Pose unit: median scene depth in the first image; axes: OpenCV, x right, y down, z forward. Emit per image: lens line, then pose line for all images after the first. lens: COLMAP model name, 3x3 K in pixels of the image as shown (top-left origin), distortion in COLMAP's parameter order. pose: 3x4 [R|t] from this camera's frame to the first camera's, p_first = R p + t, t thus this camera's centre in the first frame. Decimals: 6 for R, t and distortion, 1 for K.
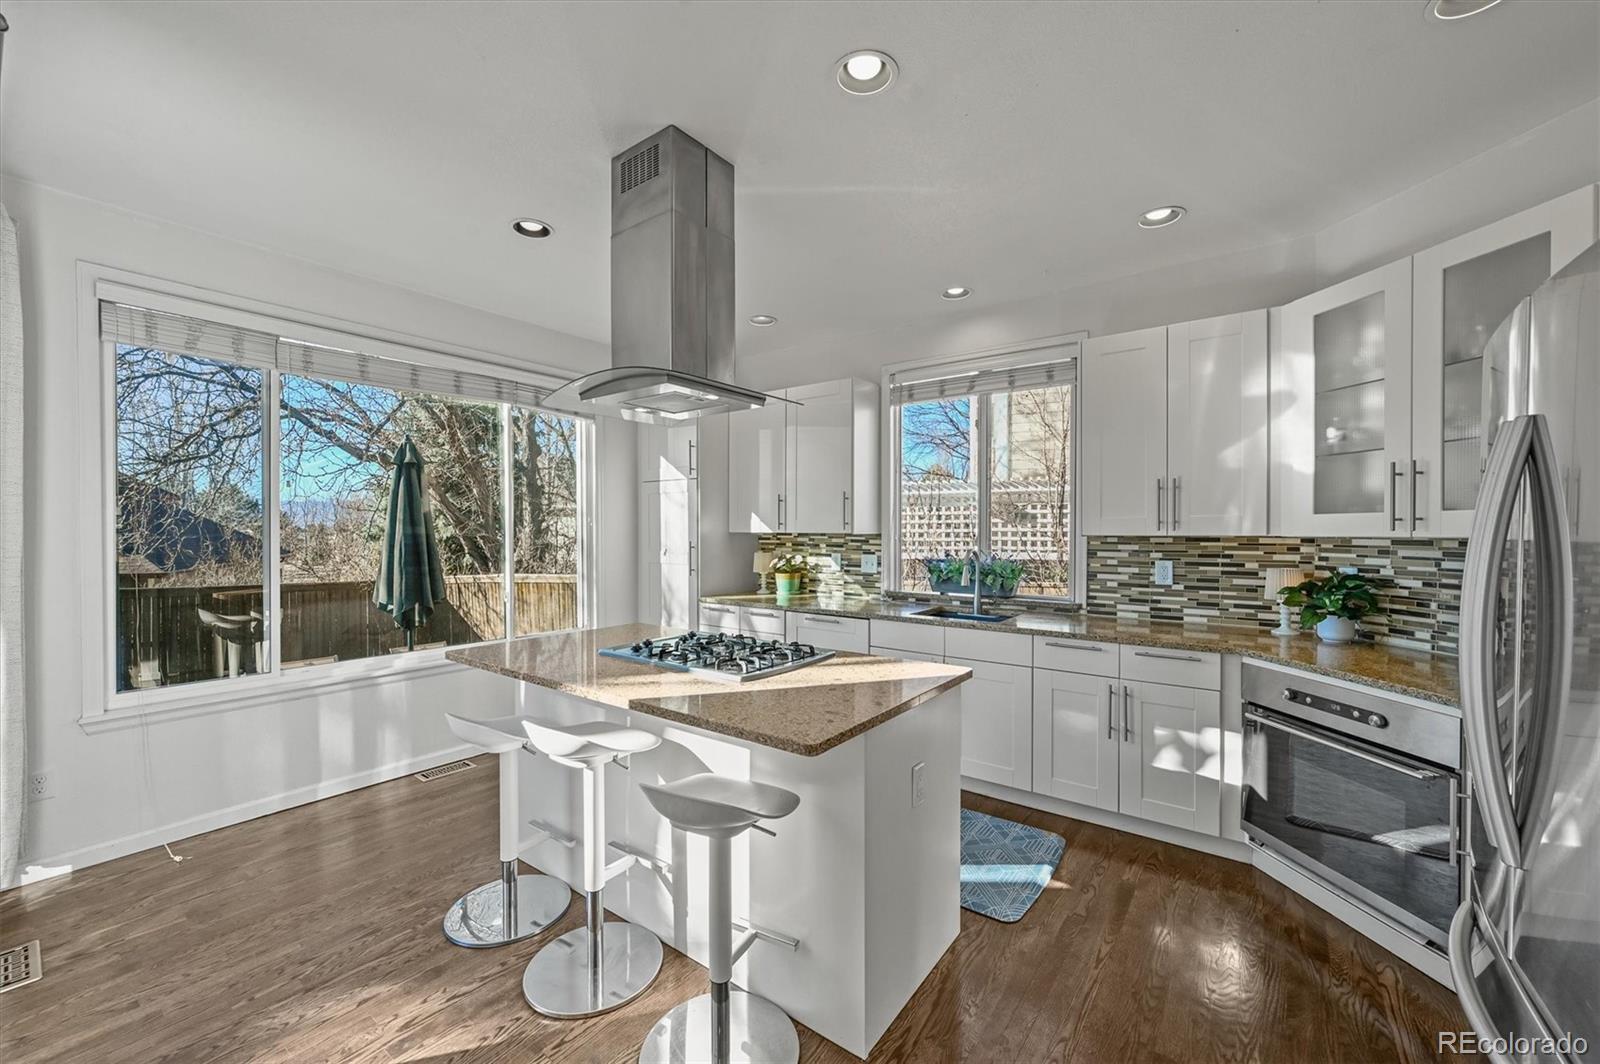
lens RADIAL K [[624.5, 0, 803.3], [0, 624.5, 534.5], [0, 0, 1]] dist [-0.000968, 0.000306]
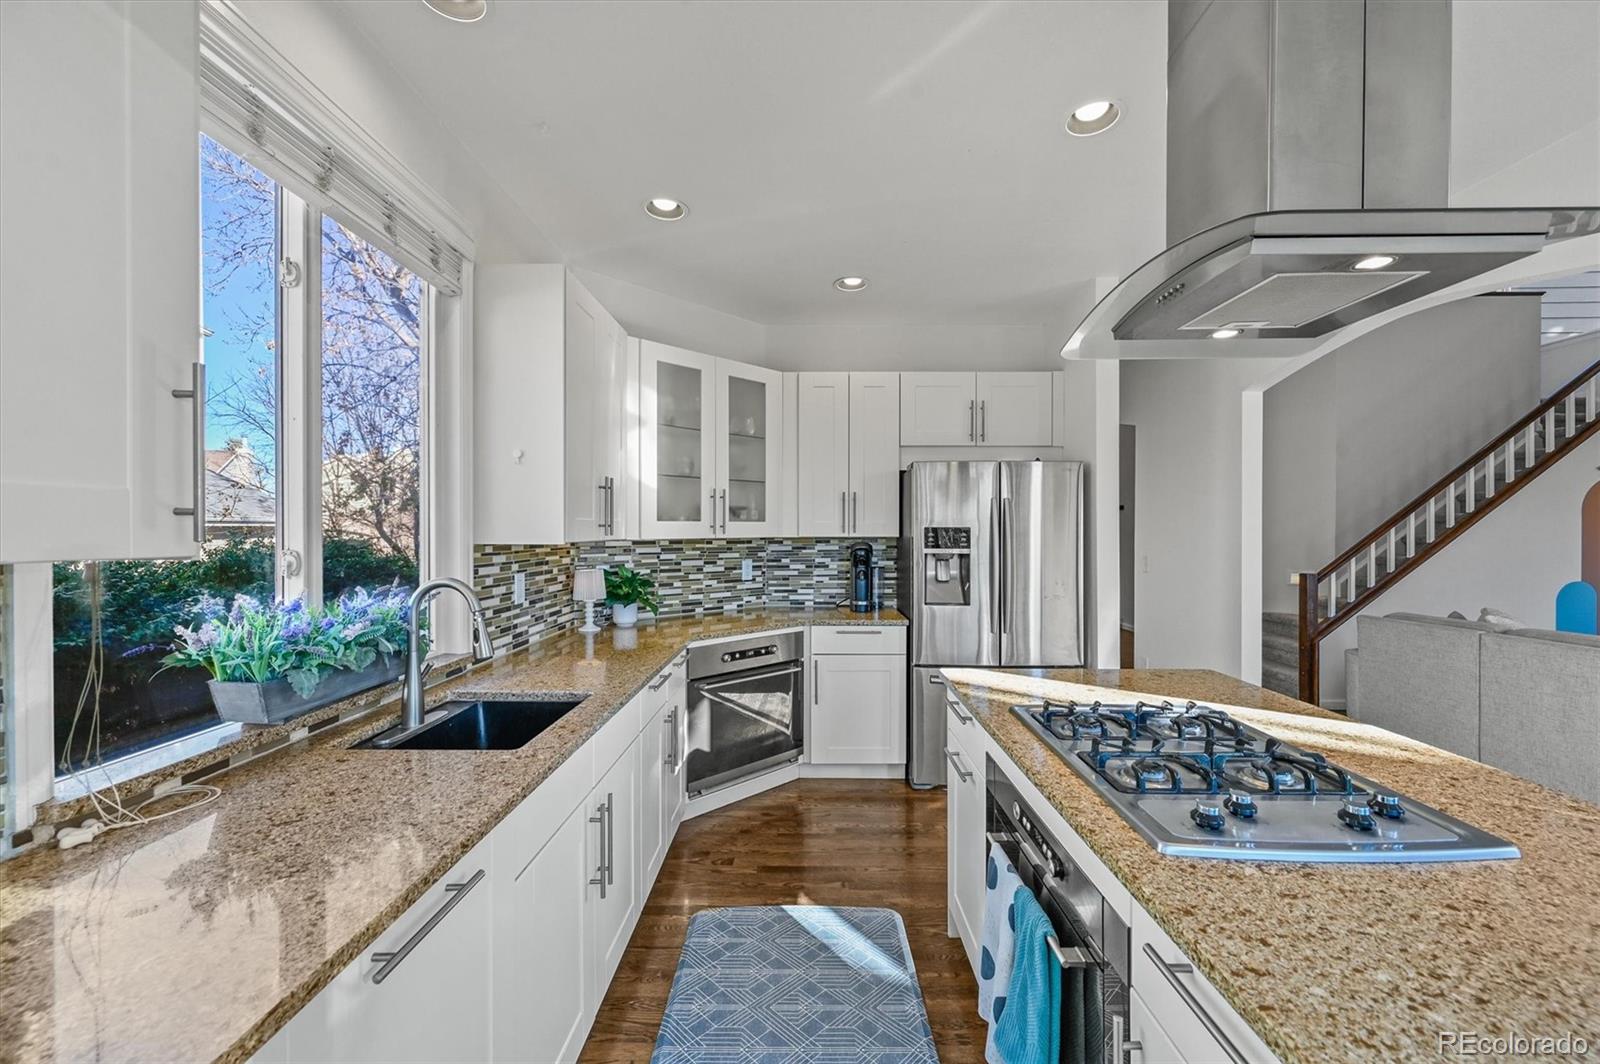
lens RADIAL K [[624.5, 0, 803.3], [0, 624.5, 534.5], [0, 0, 1]] dist [-0.000968, 0.000306]
pose [[-0.591073, -0.009664, 0.806560, -0.359465], [0.000895, 0.999920, 0.012637, -0.022517], [-0.806617, 0.008191, -0.591017, 1.517629]]
